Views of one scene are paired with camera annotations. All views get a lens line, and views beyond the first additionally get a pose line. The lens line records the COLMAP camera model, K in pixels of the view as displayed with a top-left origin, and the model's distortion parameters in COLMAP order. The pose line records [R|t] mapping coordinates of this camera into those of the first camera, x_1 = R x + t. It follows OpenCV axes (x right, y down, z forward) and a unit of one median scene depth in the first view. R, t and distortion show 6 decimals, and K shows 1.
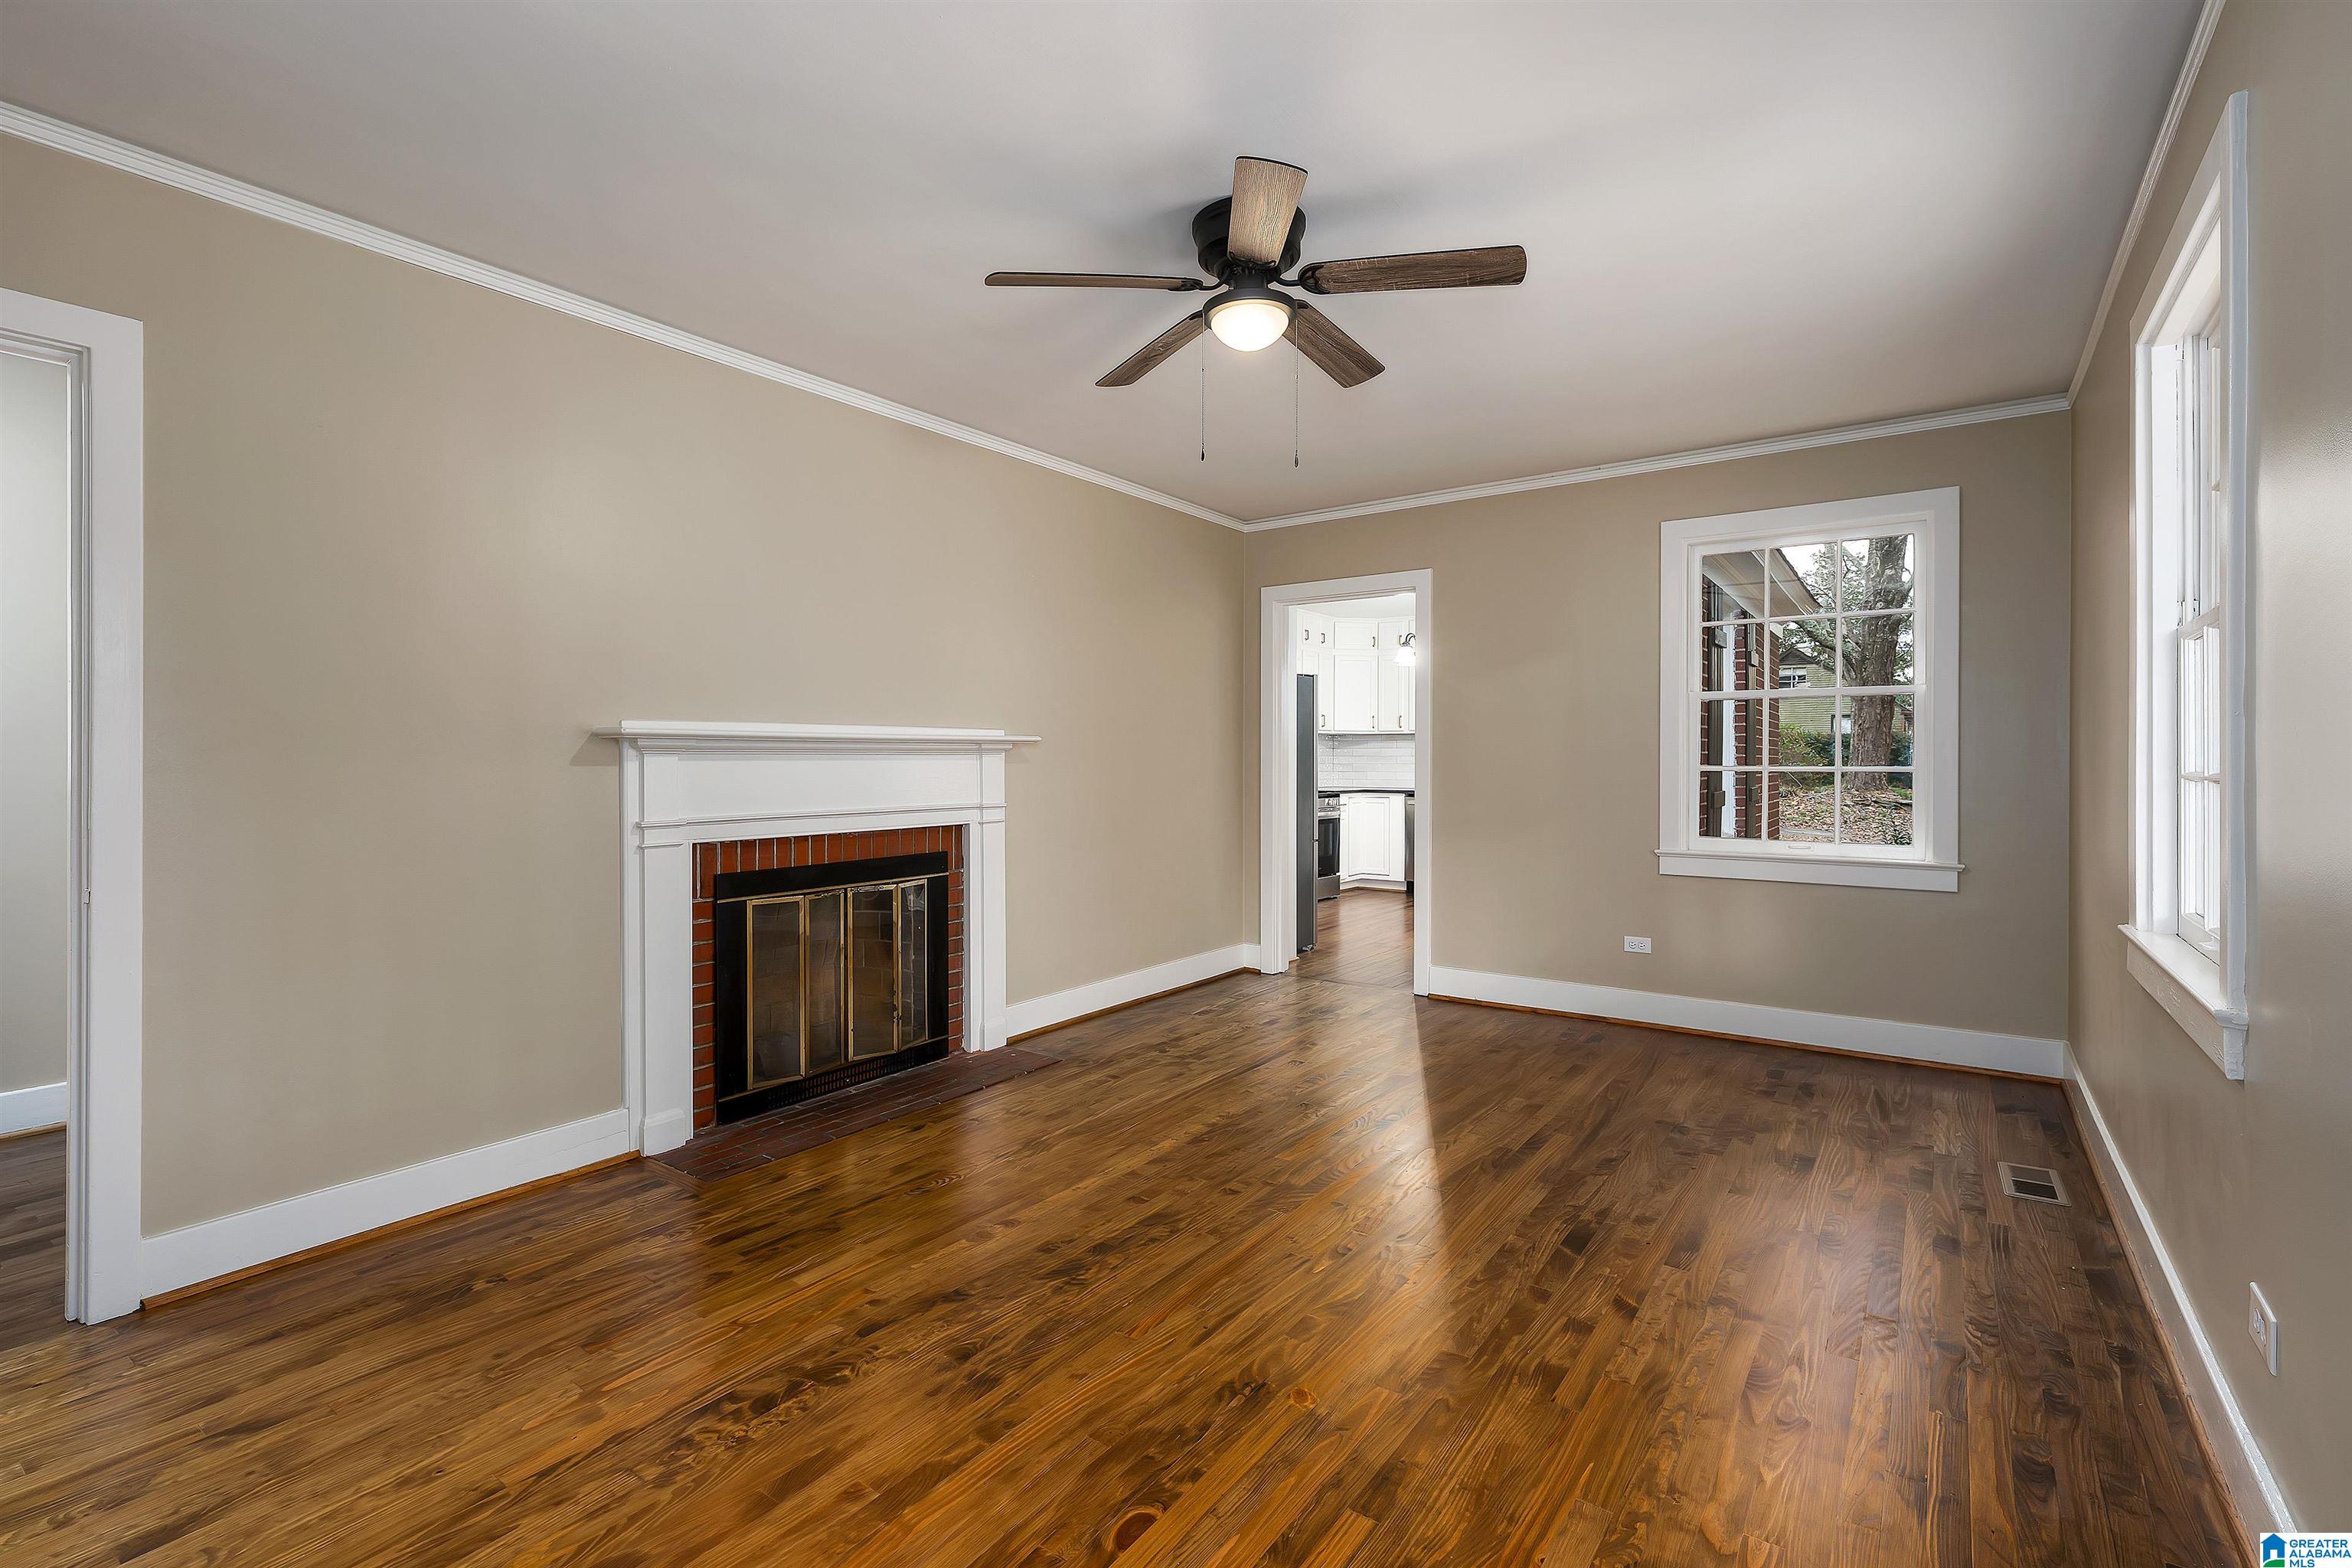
lens RADIAL K [[1043.0, 0, 1174.2], [0, 1043.0, 770.7], [0, 0, 1]] dist [0.001061, -0.000854]
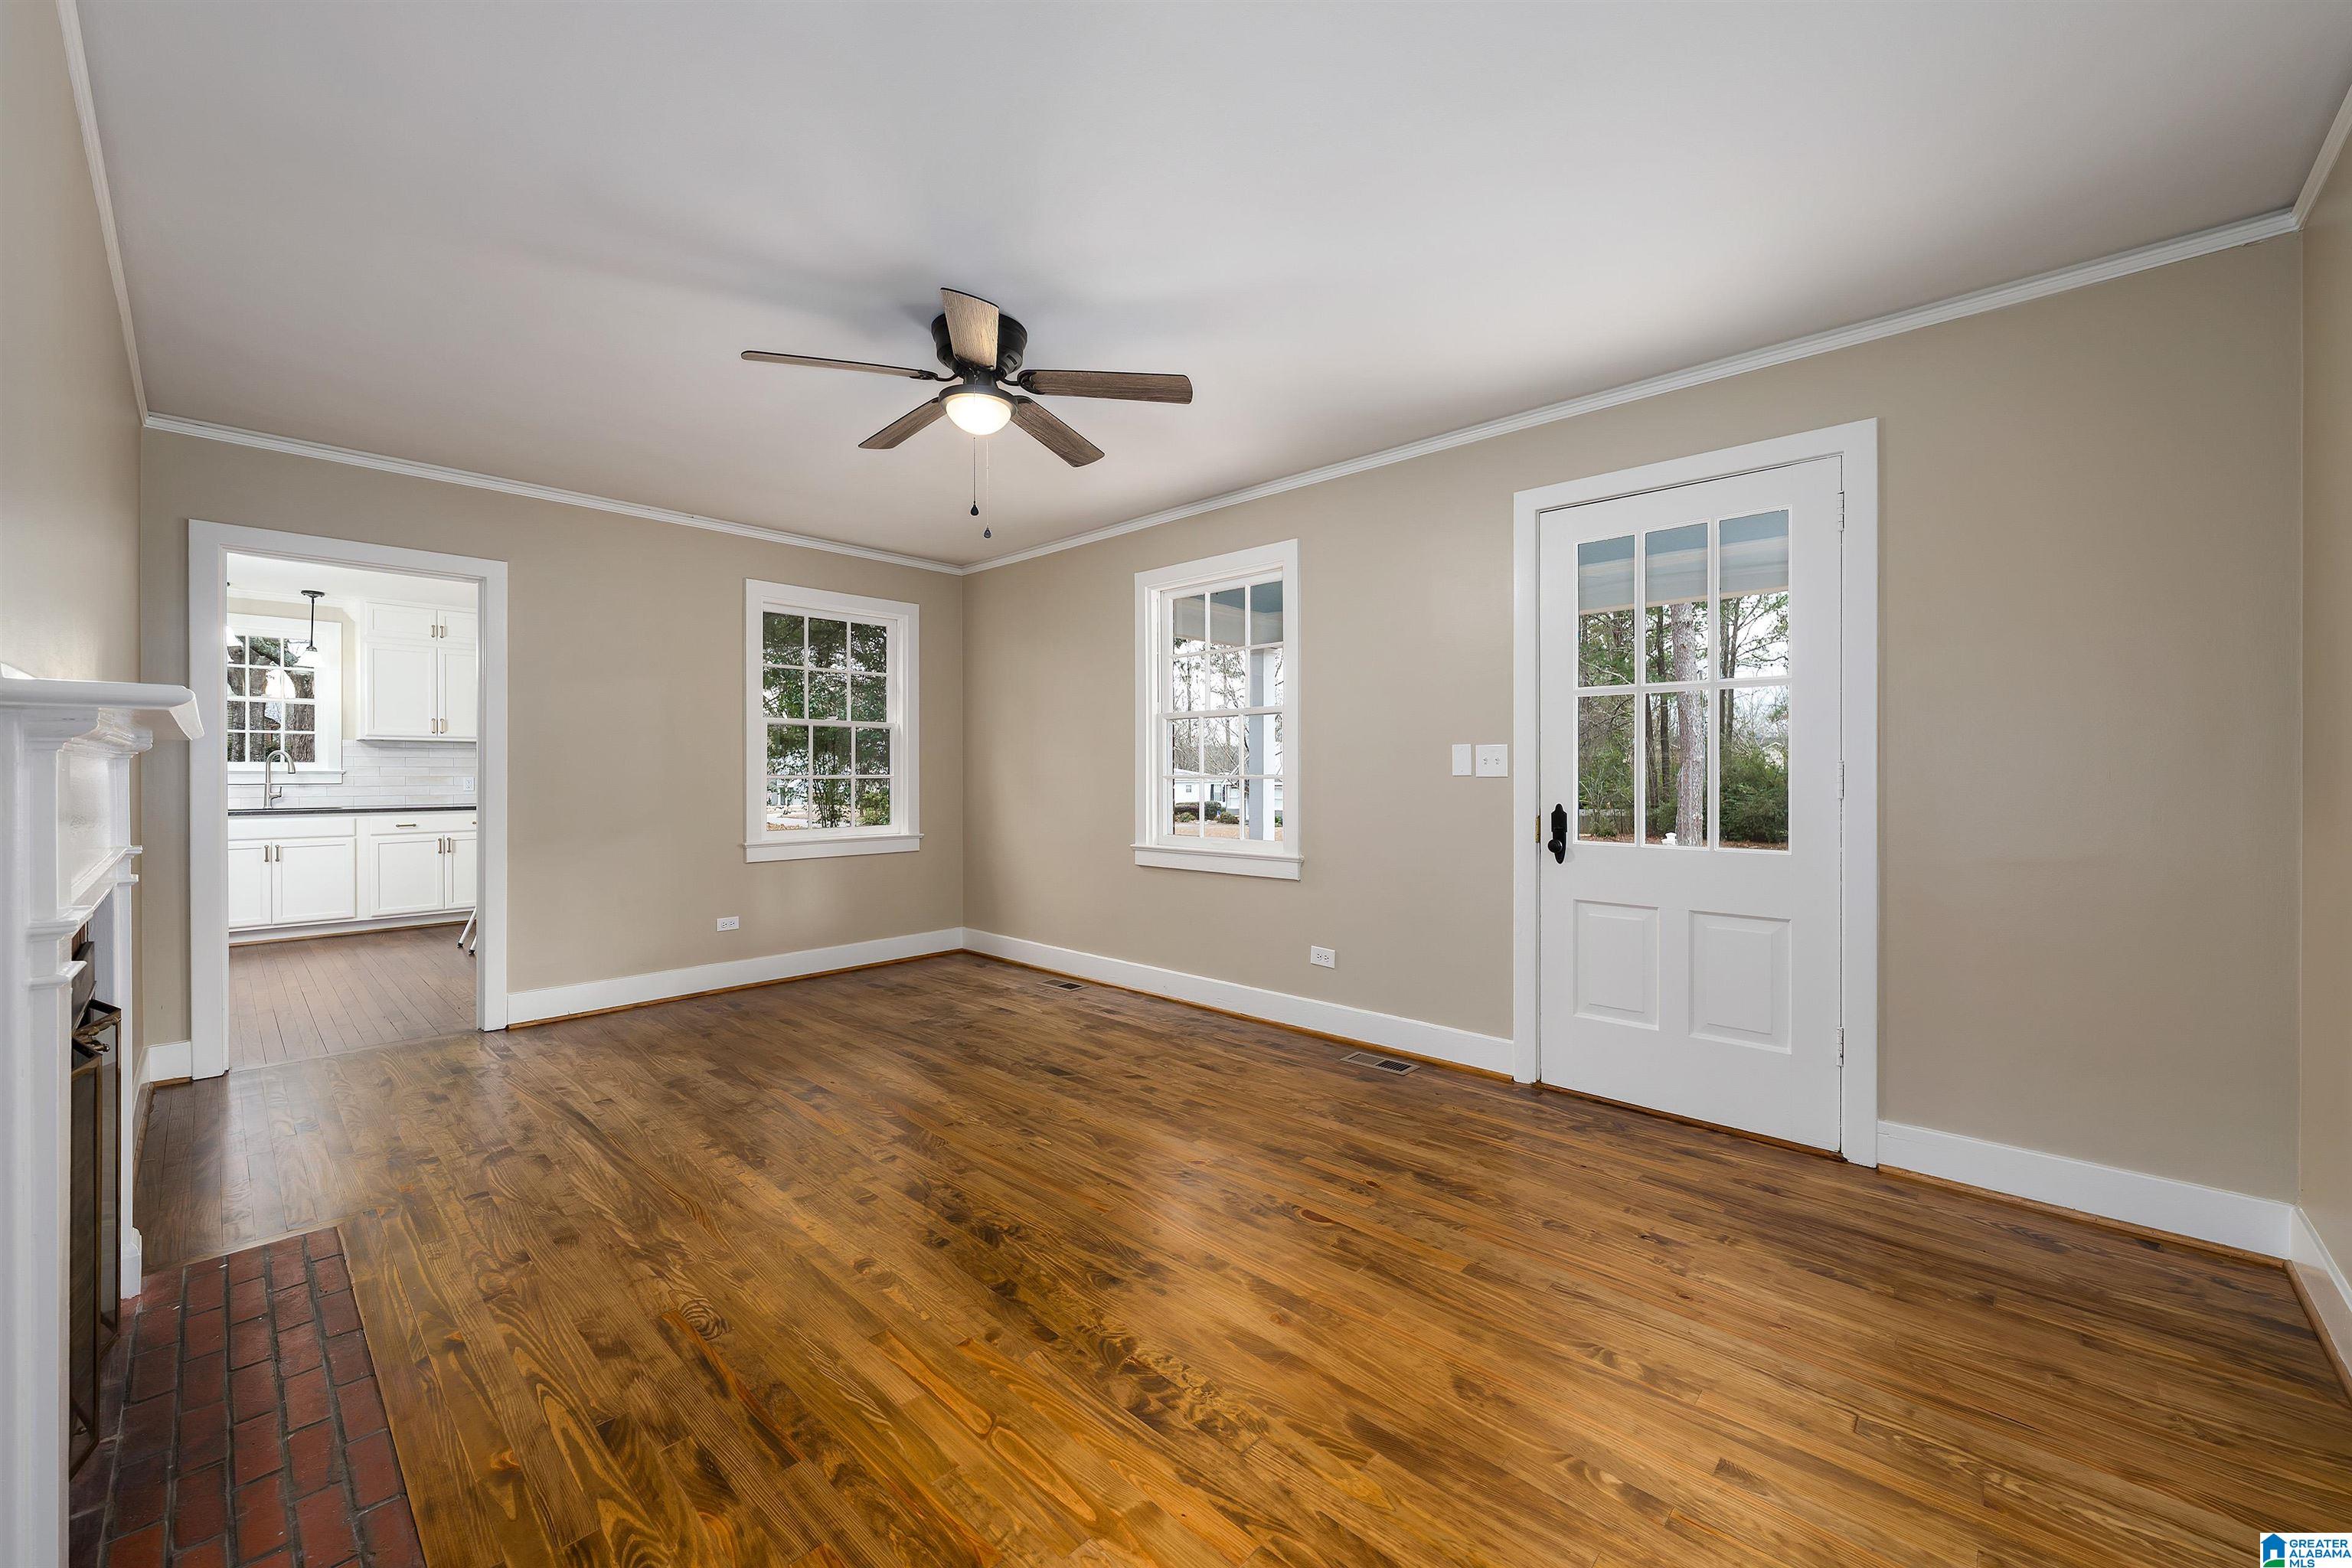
lens RADIAL K [[919.2, 0, 1165.0], [0, 919.2, 774.1], [0, 0, 1]] dist [0.003664, -0.000039]
pose [[0.133605, -0.003364, 0.991029, -0.970745], [0.011525, 0.999932, 0.001840, -0.003261], [-0.990968, 0.011175, 0.133634, 0.641049]]
